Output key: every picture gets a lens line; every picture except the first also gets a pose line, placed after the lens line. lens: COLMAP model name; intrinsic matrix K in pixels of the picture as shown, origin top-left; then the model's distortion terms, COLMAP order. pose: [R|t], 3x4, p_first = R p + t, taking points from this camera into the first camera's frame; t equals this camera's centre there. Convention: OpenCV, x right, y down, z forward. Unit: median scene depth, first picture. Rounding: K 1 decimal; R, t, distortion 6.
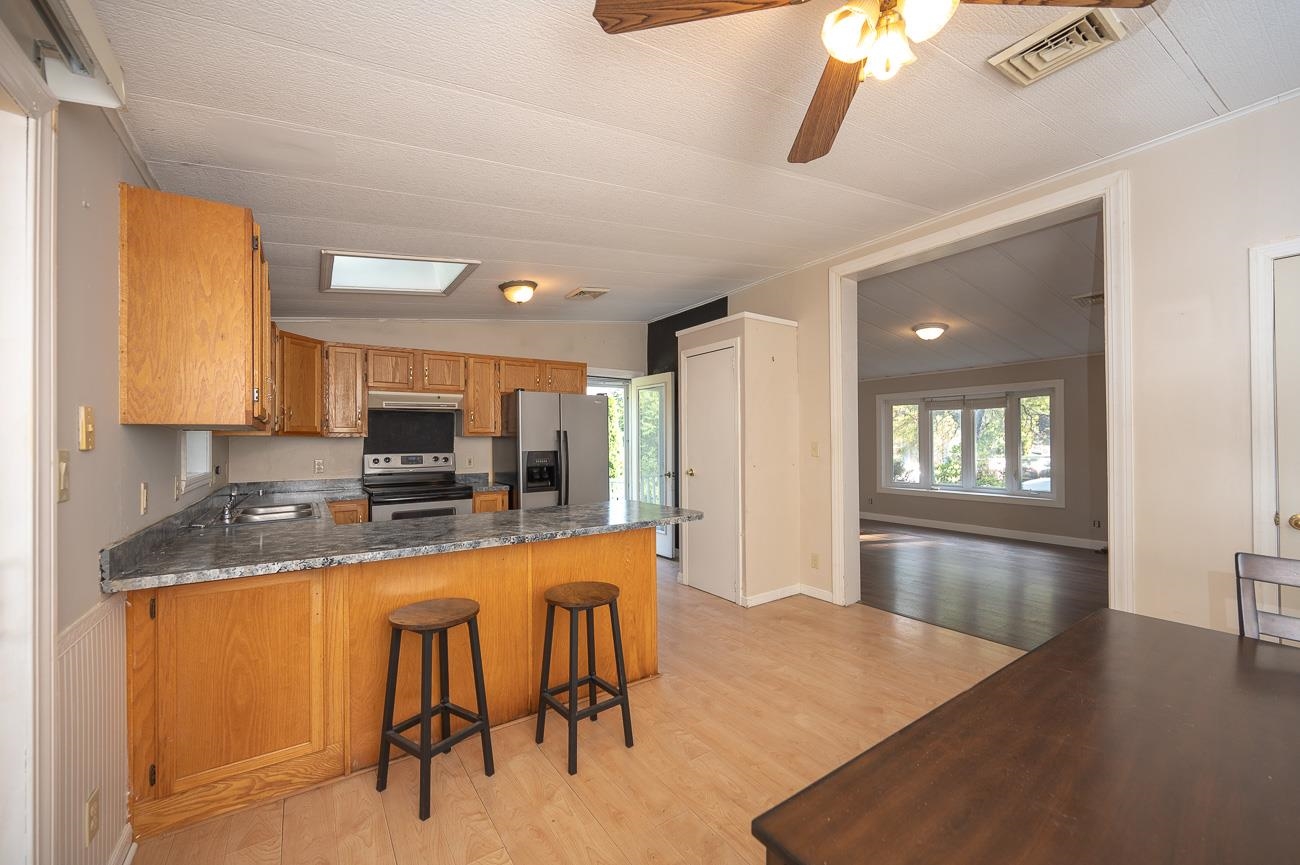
lens RADIAL K [[533.1, 0, 652.5], [0, 533.1, 439.1], [0, 0, 1]] dist [0.002950, -0.000447]
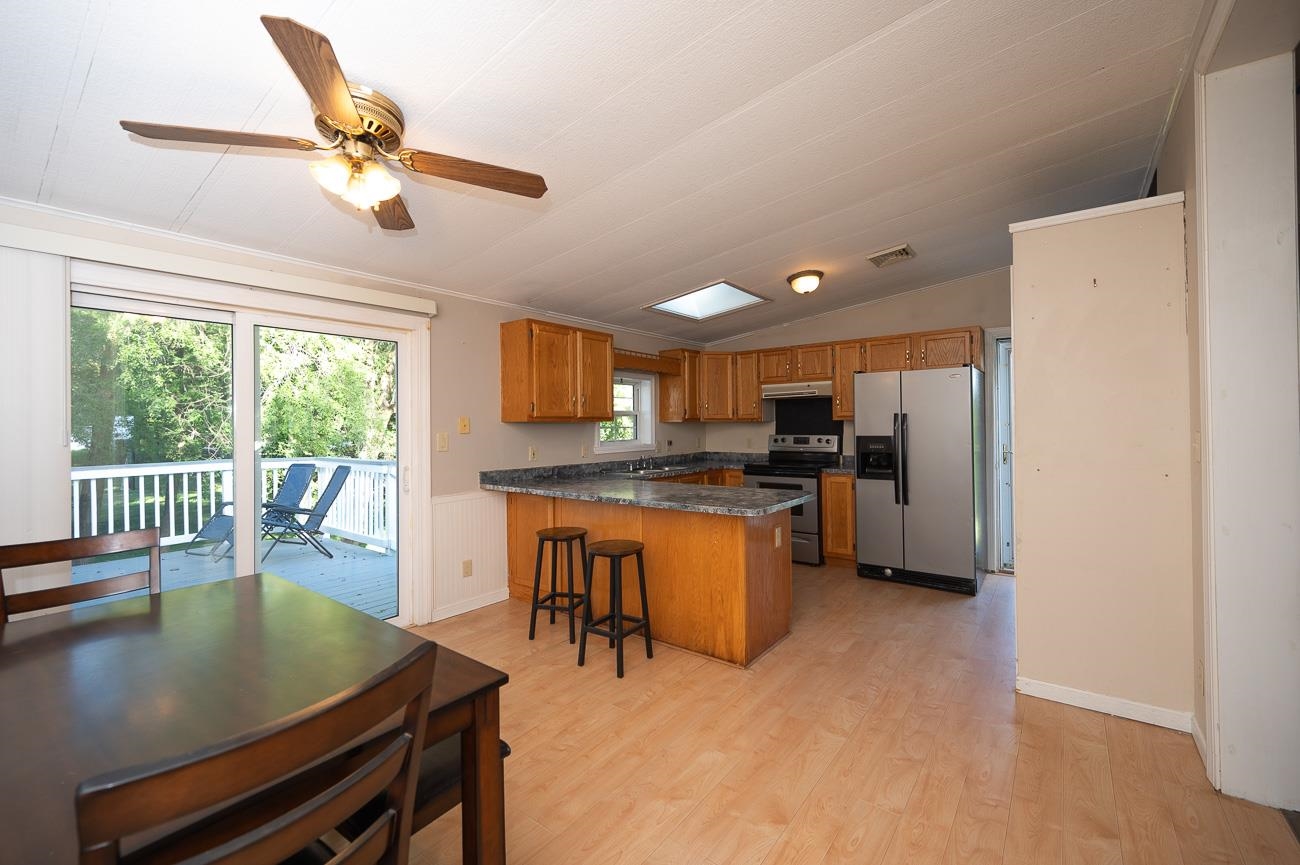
lens RADIAL K [[533.1, 0, 648.9], [0, 533.1, 423.9], [0, 0, 1]] dist [0.002950, -0.000447]
pose [[0.292226, 0.004205, -0.956340, 0.630847], [0.013191, 0.999877, 0.008428, -0.013082], [0.956258, -0.015078, 0.292135, 0.385652]]
